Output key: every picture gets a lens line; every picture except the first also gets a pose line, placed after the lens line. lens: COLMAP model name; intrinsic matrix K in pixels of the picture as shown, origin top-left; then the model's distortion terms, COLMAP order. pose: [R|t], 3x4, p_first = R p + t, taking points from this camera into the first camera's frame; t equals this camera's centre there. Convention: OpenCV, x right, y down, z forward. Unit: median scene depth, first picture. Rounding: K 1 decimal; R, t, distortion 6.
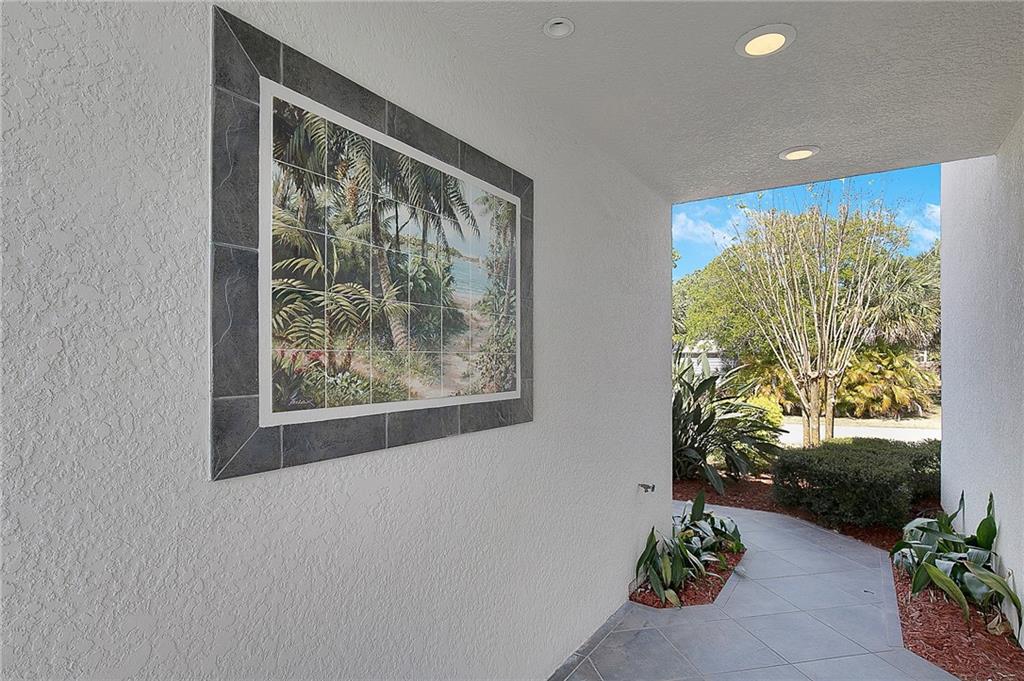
lens RADIAL K [[484.8, 0, 512.9], [0, 484.8, 354.8], [0, 0, 1]] dist [0.000432, -0.000052]
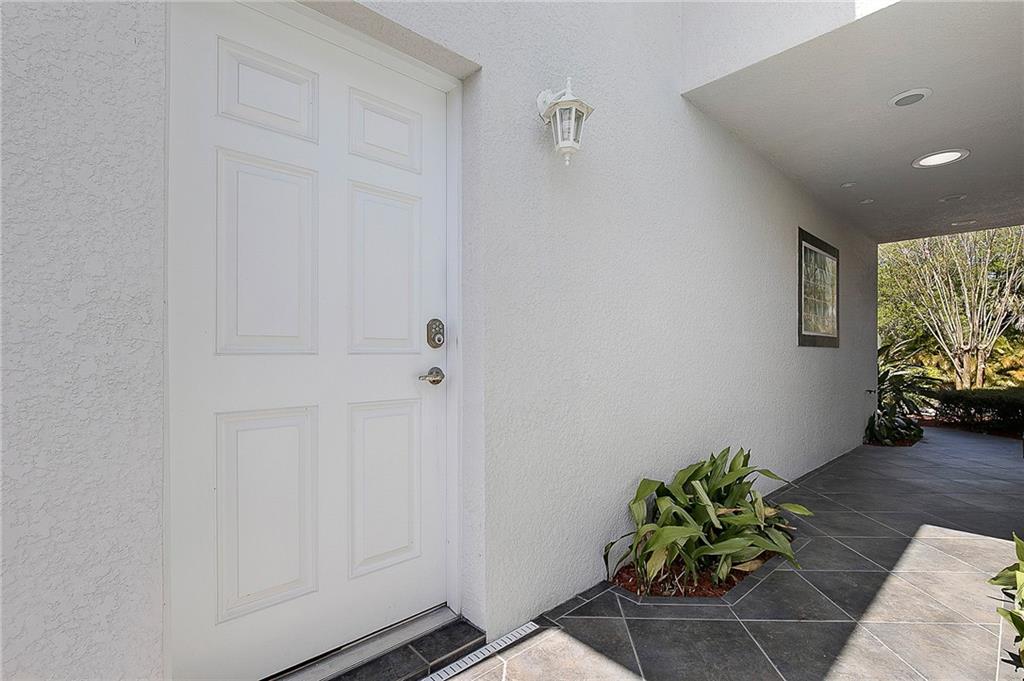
lens RADIAL K [[469.1, 0, 500.8], [0, 469.1, 371.6], [0, 0, 1]] dist [0.001458, 0.000484]
pose [[0.977129, -0.011687, -0.212325, -0.368642], [0.016425, 0.999654, 0.020568, 0.059028], [0.212011, -0.023585, 0.976983, -0.555443]]
